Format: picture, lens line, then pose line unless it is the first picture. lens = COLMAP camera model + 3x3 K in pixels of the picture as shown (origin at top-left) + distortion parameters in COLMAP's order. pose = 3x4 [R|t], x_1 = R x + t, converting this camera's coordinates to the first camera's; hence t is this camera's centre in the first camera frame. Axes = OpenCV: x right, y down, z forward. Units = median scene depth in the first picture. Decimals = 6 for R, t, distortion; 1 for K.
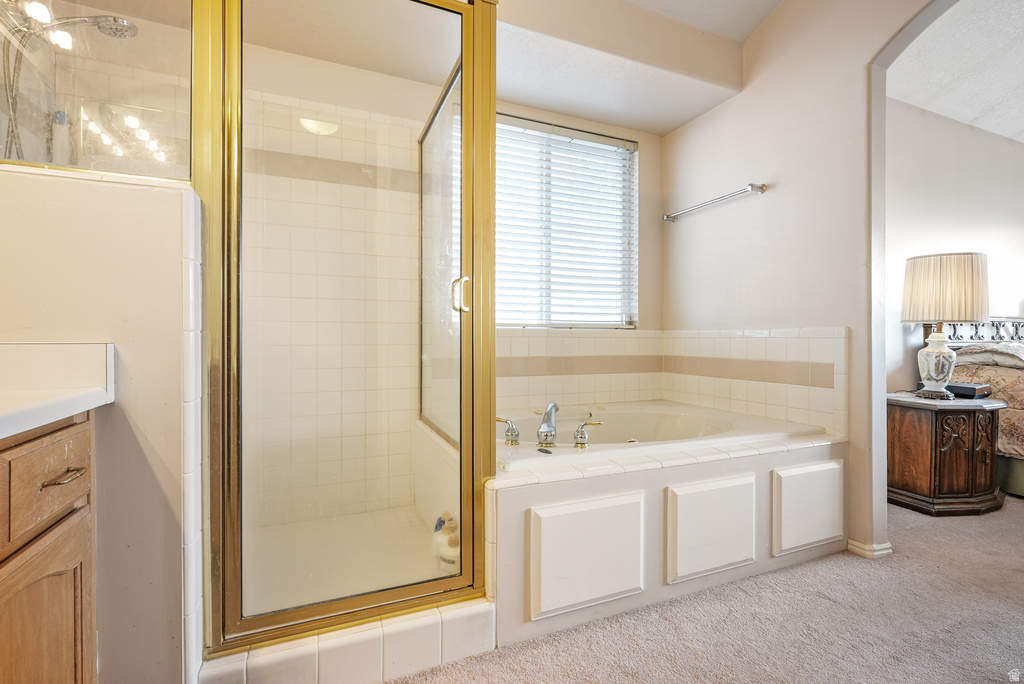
lens RADIAL K [[466.1, 0, 512.0], [0, 466.1, 342.0], [0, 0, 1]] dist [-0.001268, -0.000148]
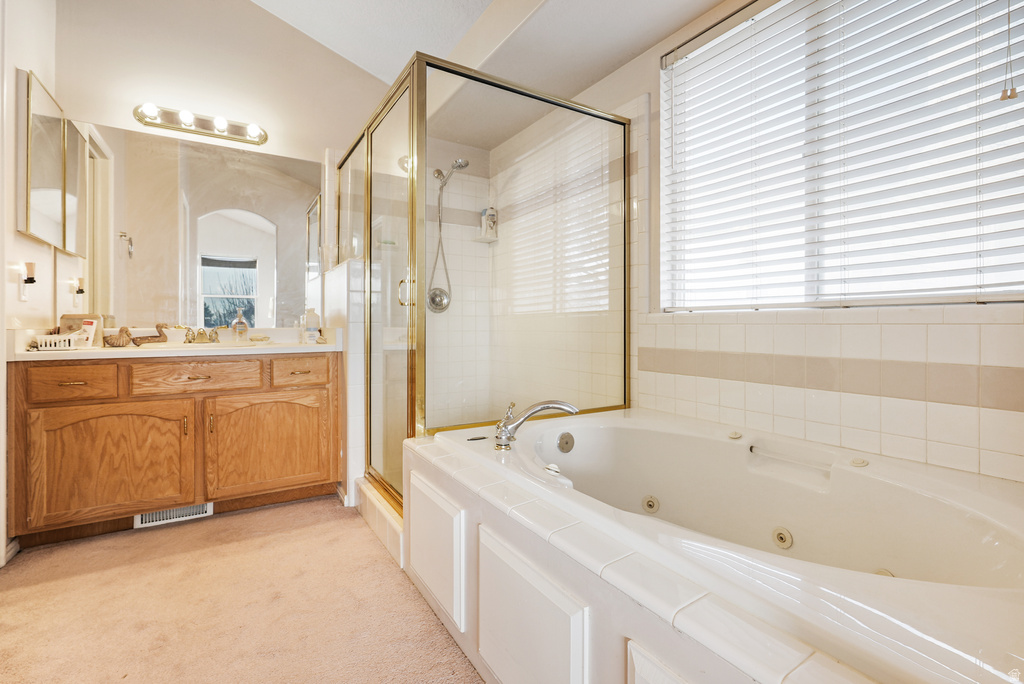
lens RADIAL K [[466.1, 0, 512.0], [0, 466.1, 342.0], [0, 0, 1]] dist [-0.001268, -0.000148]
pose [[0.146556, 0.024679, -0.988894, 0.618448], [-0.003620, 0.999695, 0.024412, -0.000552], [0.989196, 0.000002, 0.146601, 0.533463]]
